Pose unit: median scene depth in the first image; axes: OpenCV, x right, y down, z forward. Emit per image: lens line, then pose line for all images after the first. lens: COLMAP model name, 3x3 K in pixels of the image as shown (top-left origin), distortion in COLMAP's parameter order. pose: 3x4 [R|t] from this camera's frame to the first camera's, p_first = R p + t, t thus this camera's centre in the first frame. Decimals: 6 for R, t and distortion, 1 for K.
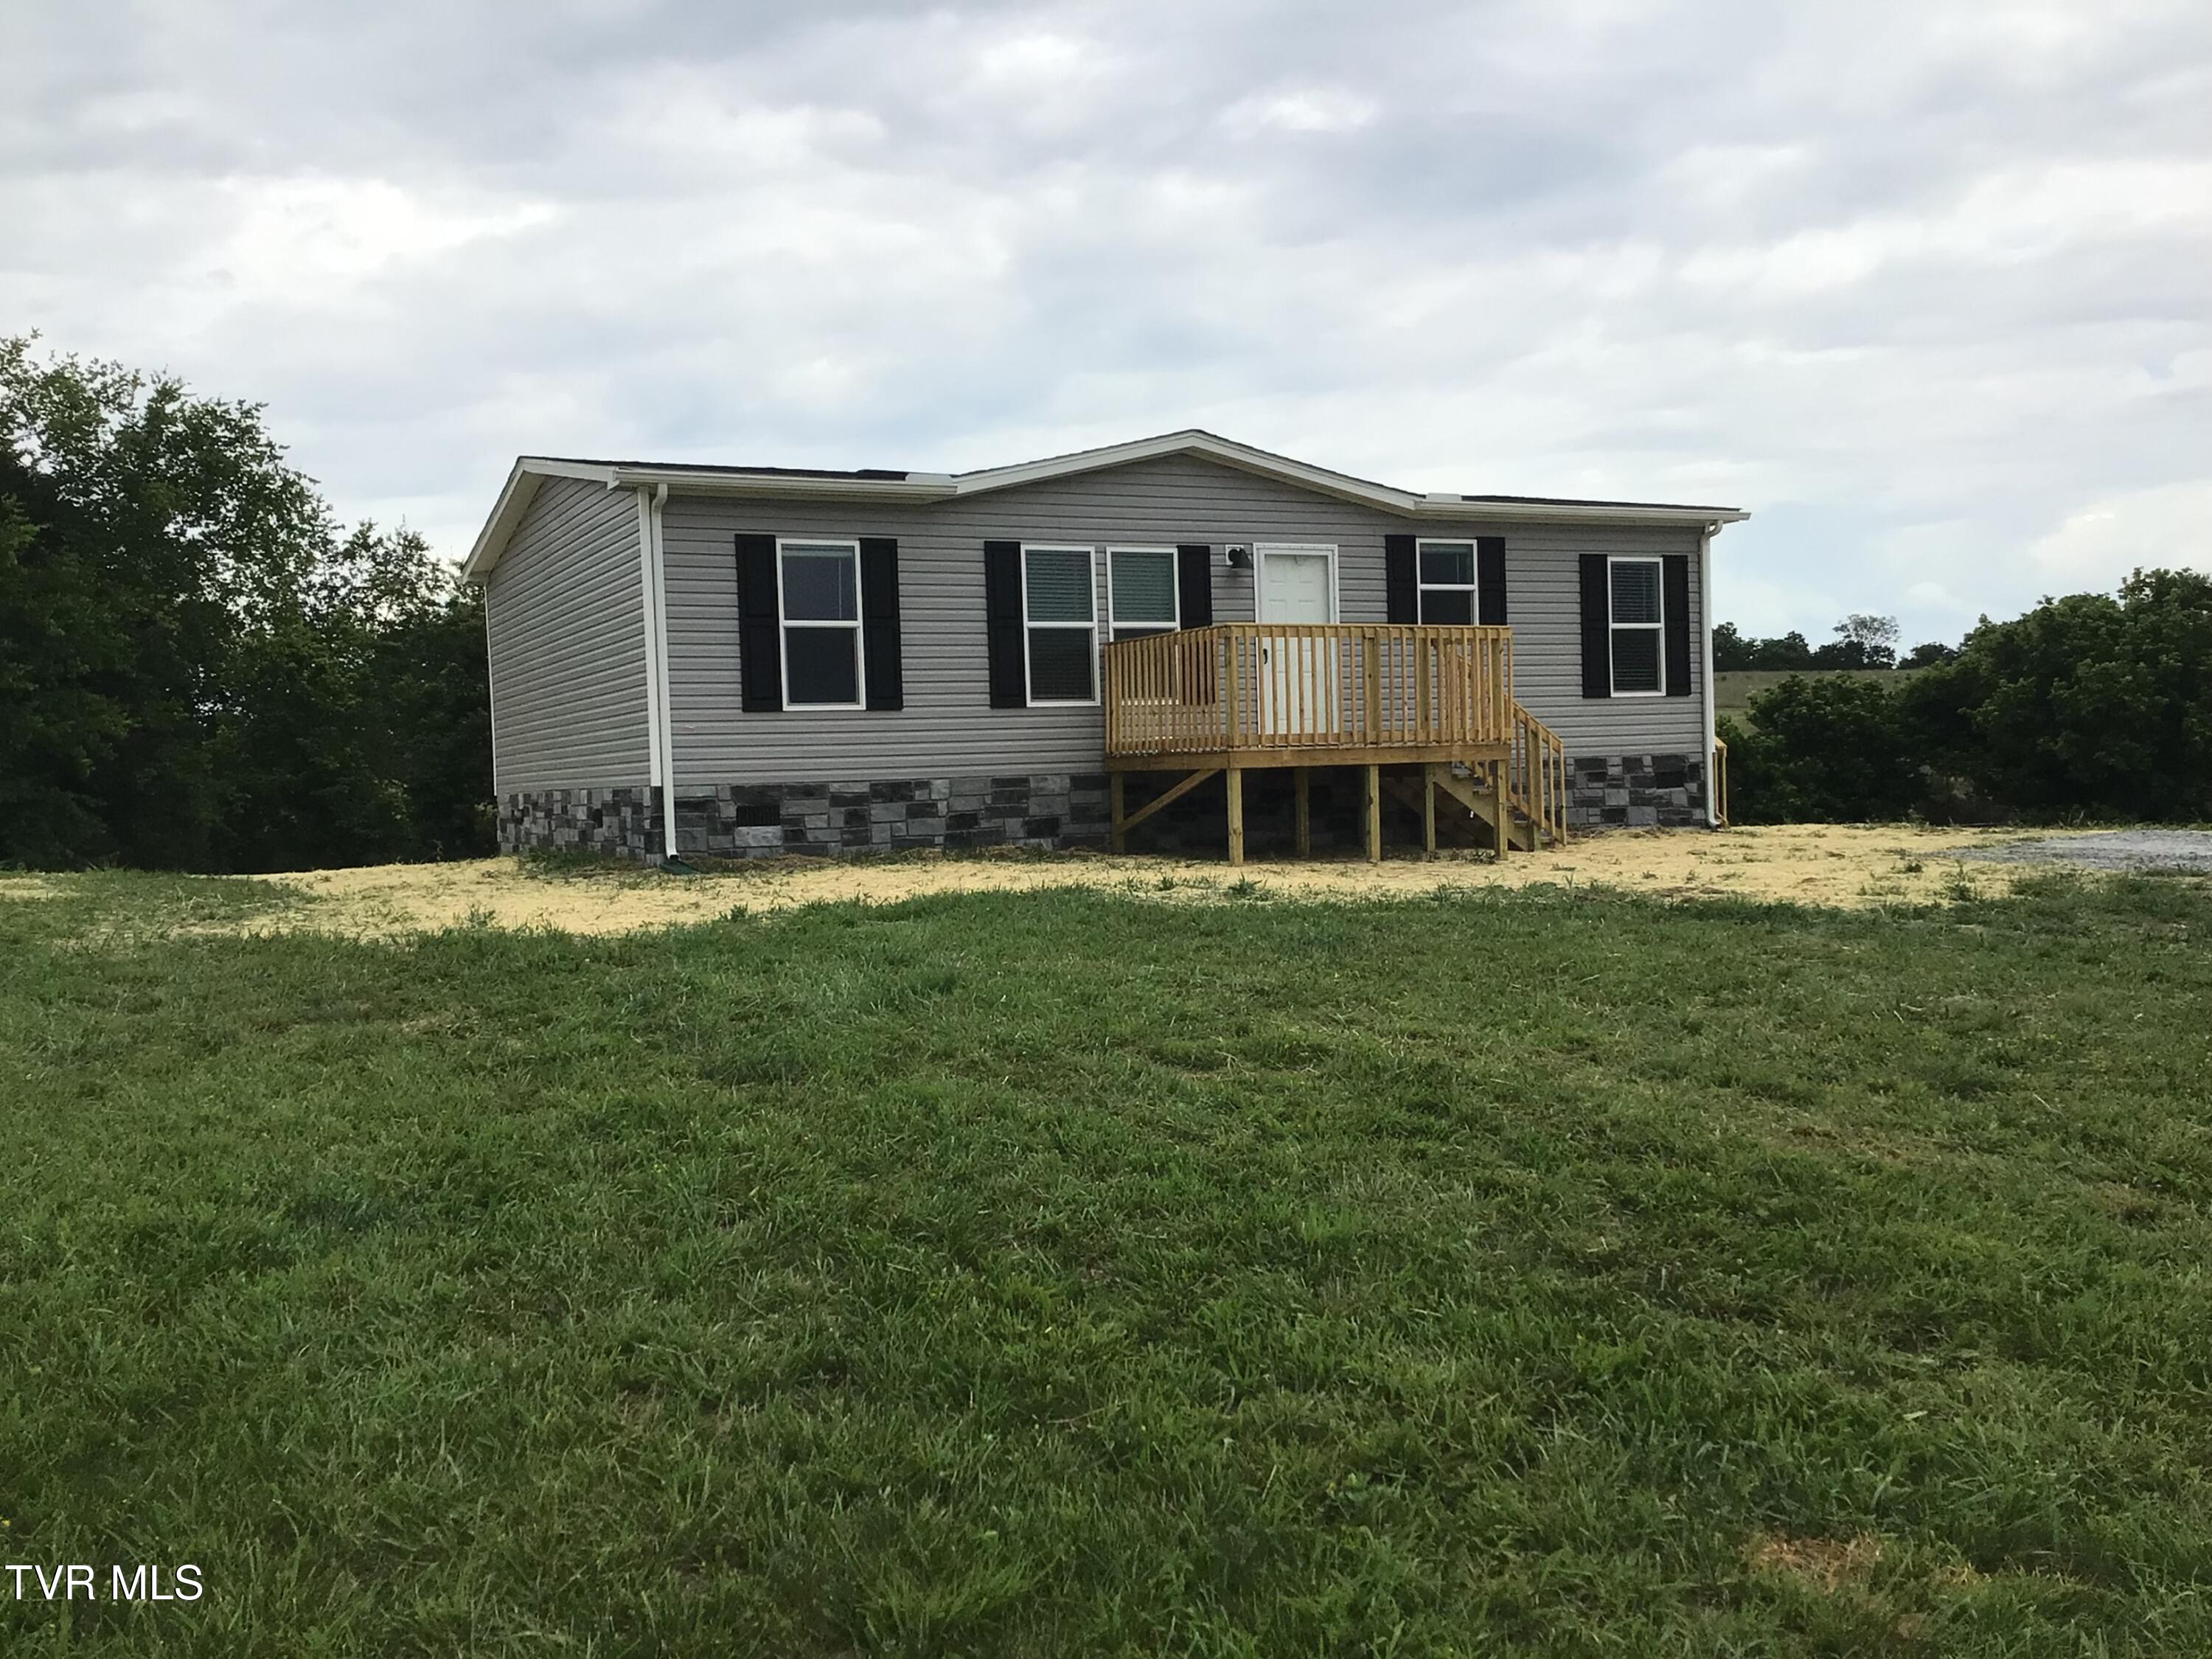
lens RADIAL K [[1988.6, 0, 1105.5], [0, 1988.6, 826.4], [0, 0, 1]] dist [0.079921, -0.157701]
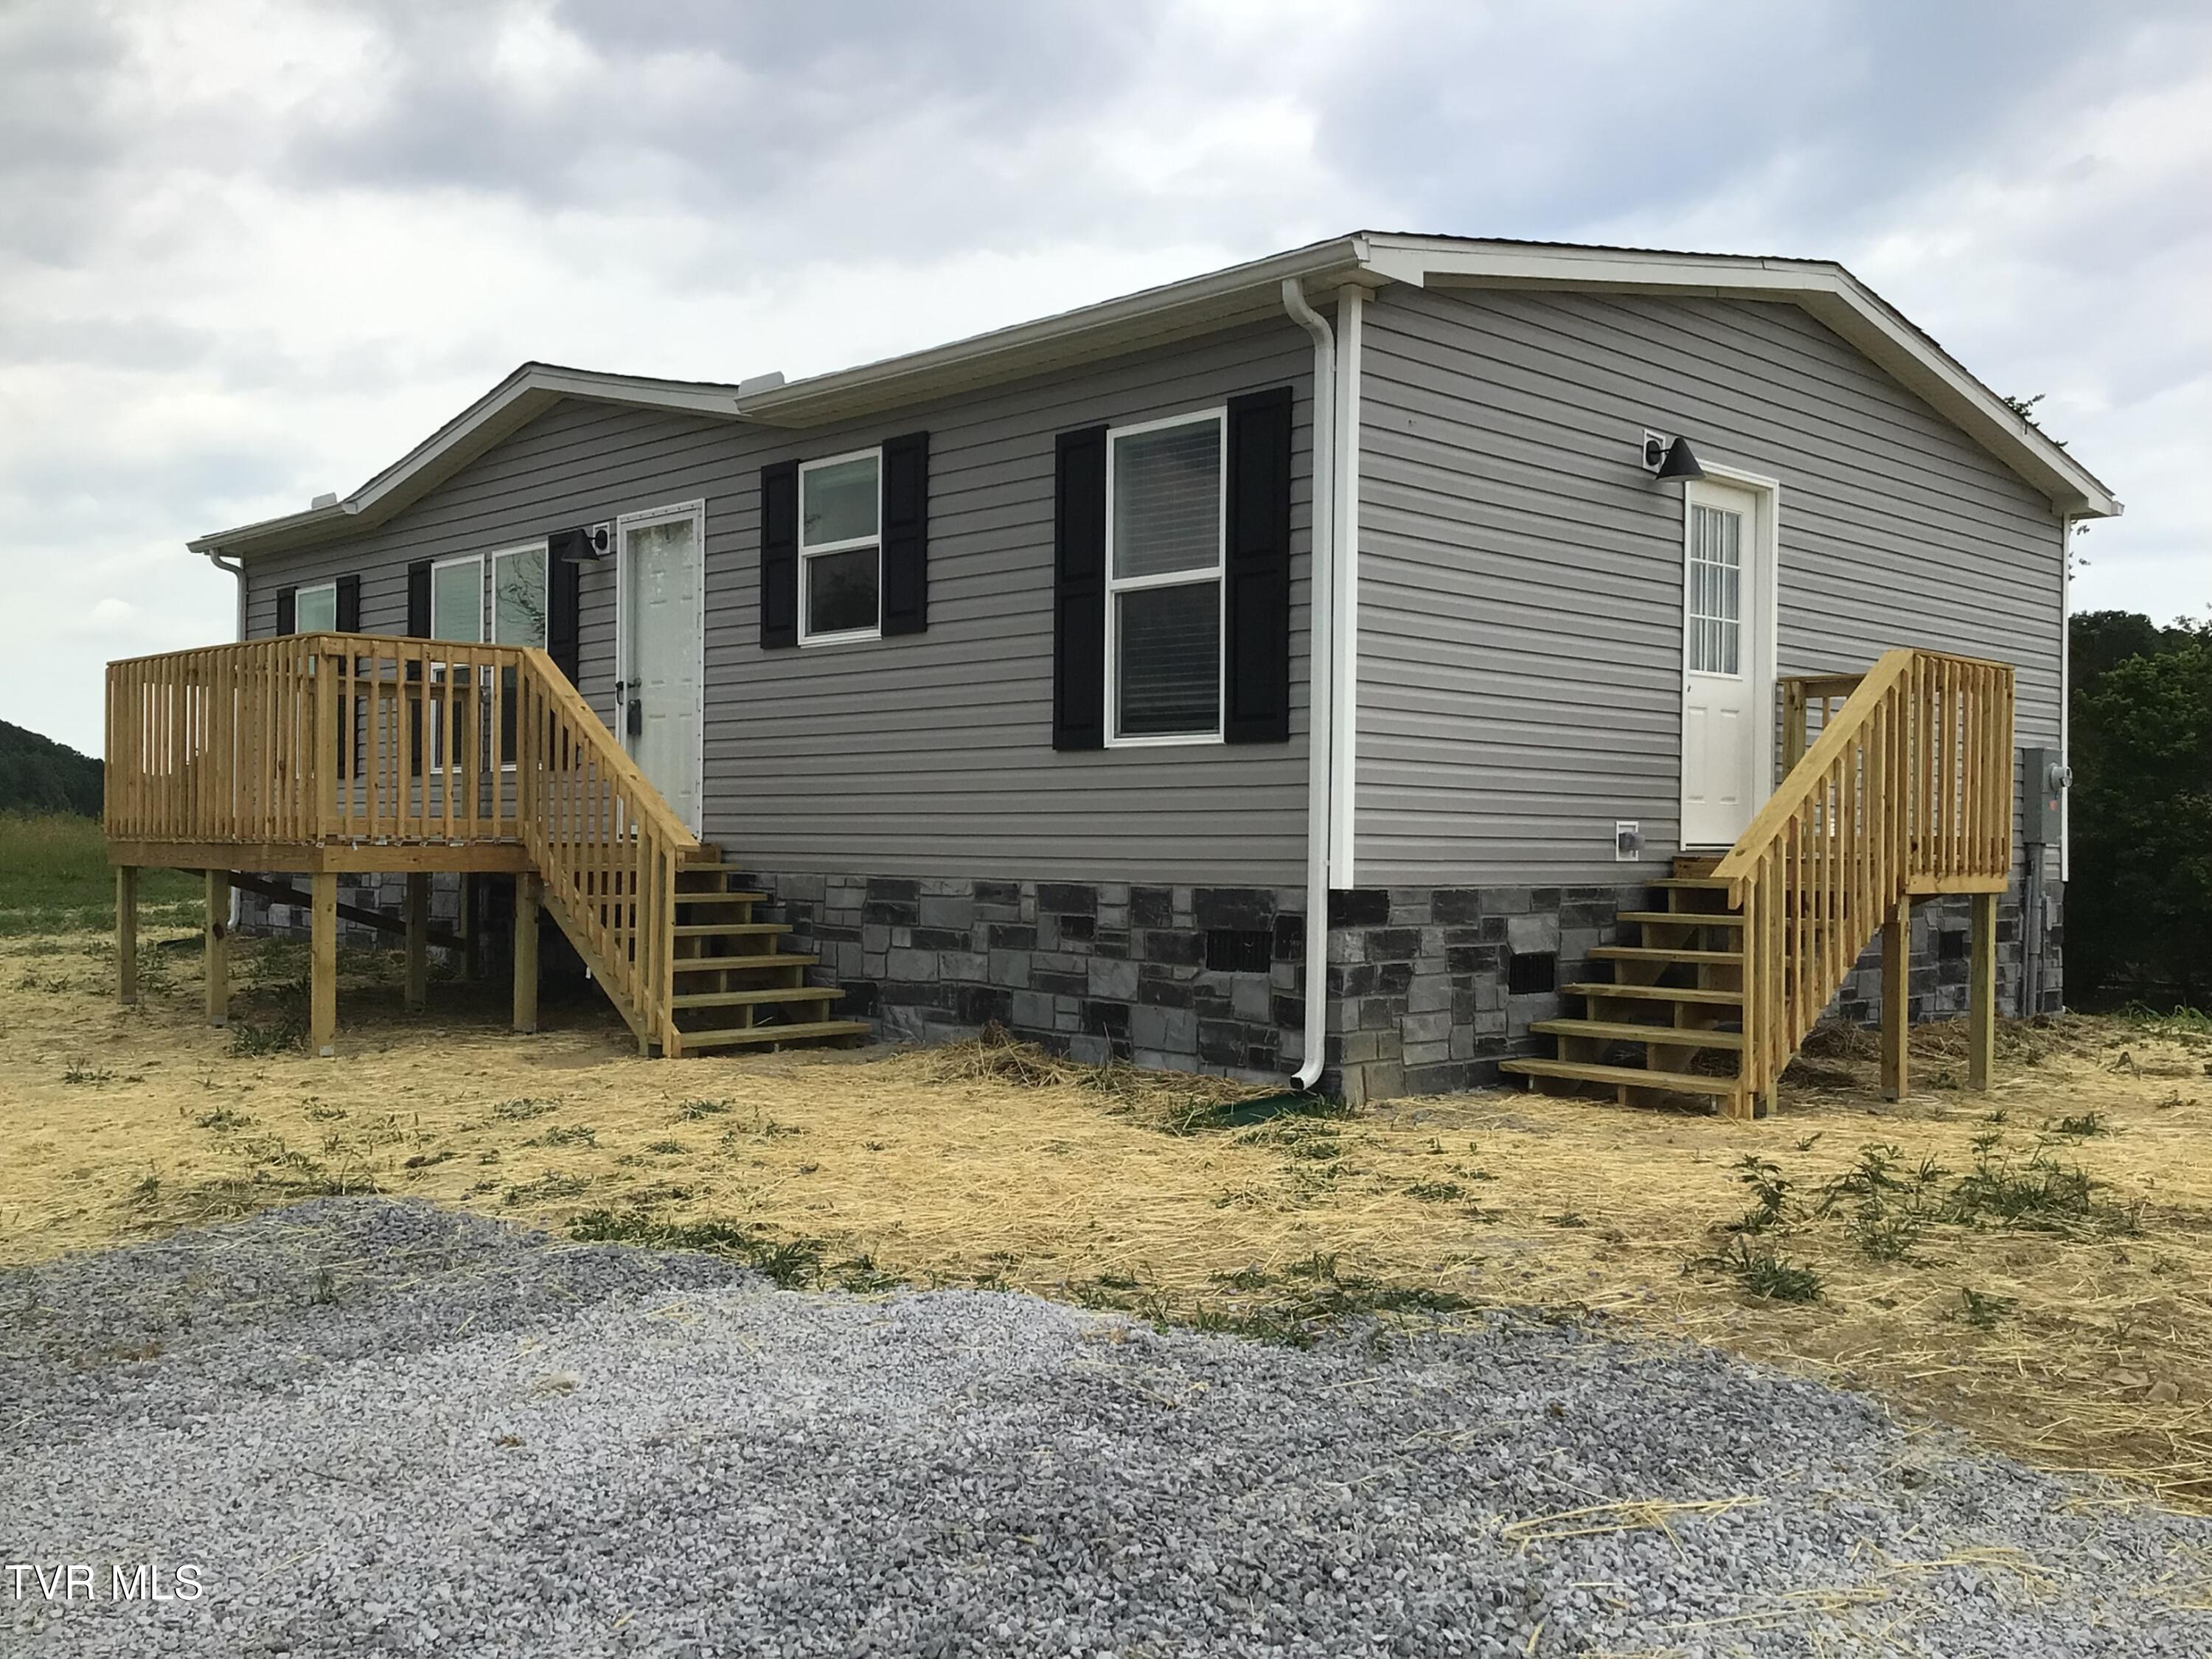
lens RADIAL K [[1988.6, 0, 1107.4], [0, 1988.6, 838.1], [0, 0, 1]] dist [0.079921, -0.157701]
pose [[0.319516, 0.034883, -0.946939, 0.665796], [-0.044337, 0.998778, 0.021832, -0.054599], [0.946543, 0.035009, 0.320672, 0.858544]]
